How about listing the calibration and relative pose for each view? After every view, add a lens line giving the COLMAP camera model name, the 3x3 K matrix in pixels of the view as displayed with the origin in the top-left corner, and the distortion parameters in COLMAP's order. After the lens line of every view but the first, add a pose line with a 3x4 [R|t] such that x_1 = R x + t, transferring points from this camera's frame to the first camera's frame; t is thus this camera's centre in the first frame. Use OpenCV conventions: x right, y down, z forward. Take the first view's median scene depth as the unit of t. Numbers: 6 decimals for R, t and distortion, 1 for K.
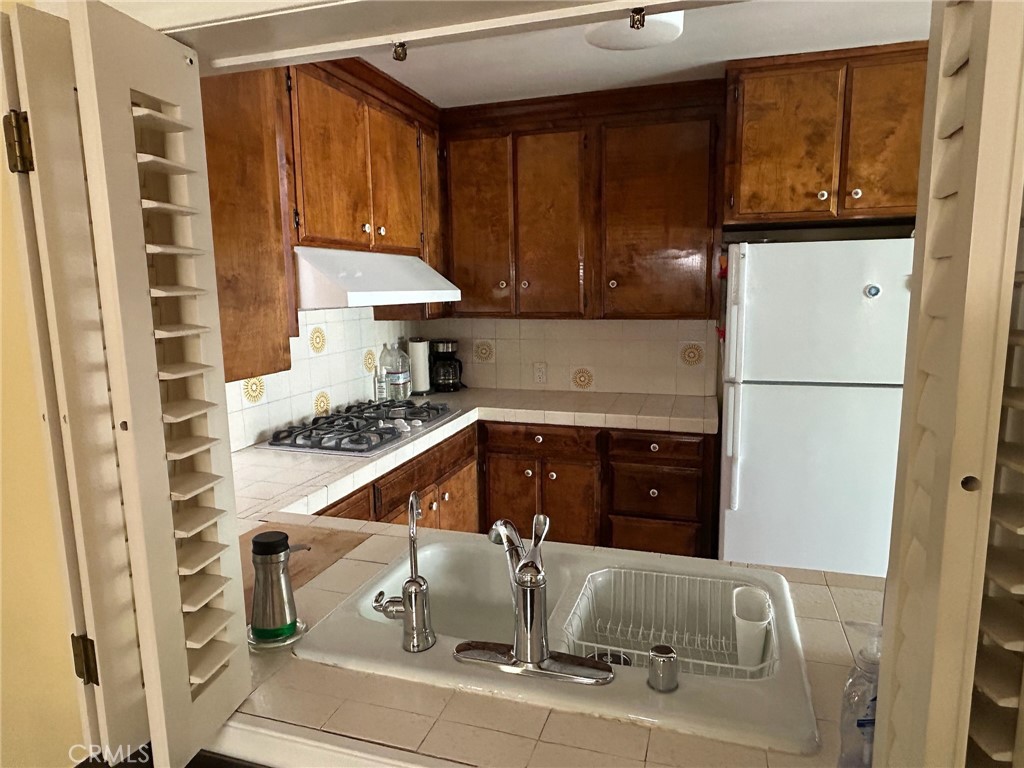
lens RADIAL K [[640.7, 0, 511.9], [0, 640.7, 384.8], [0, 0, 1]] dist [0.010135, 0.000248]
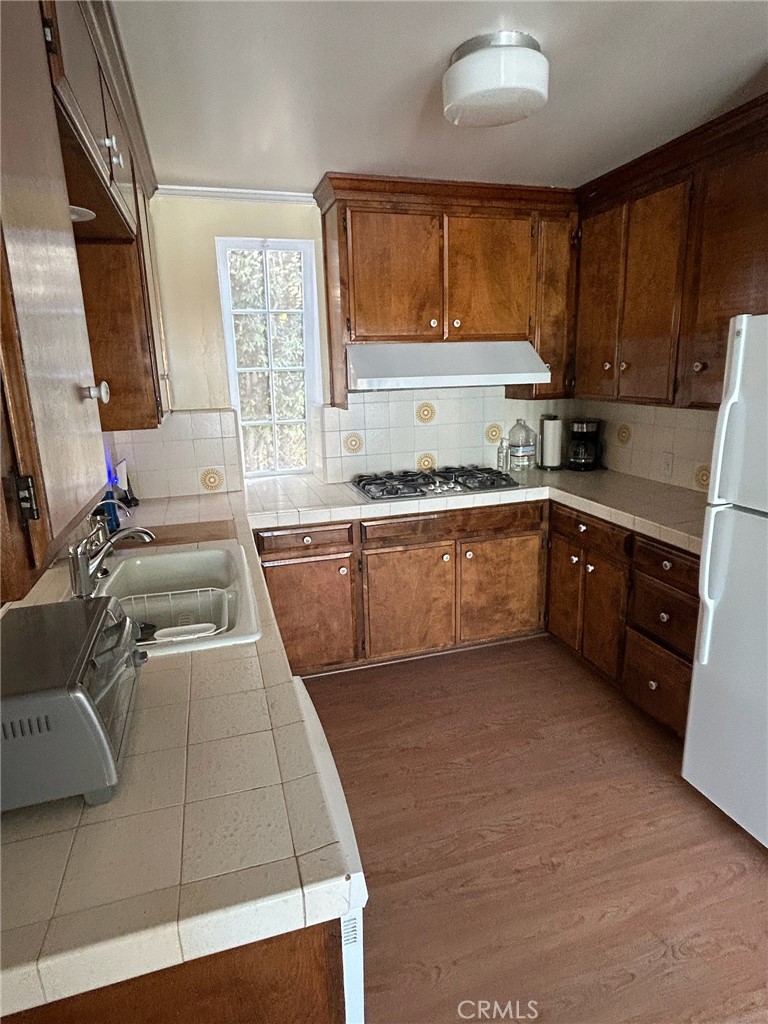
lens RADIAL K [[571.2, 0, 385.6], [0, 571.2, 509.0], [0, 0, 1]] dist [-0.004100, -0.000997]
pose [[0.573811, 0.195745, -0.795251, 0.537934], [-0.105227, 0.980590, 0.165439, -0.055051], [0.812200, -0.011249, 0.583271, 0.234971]]
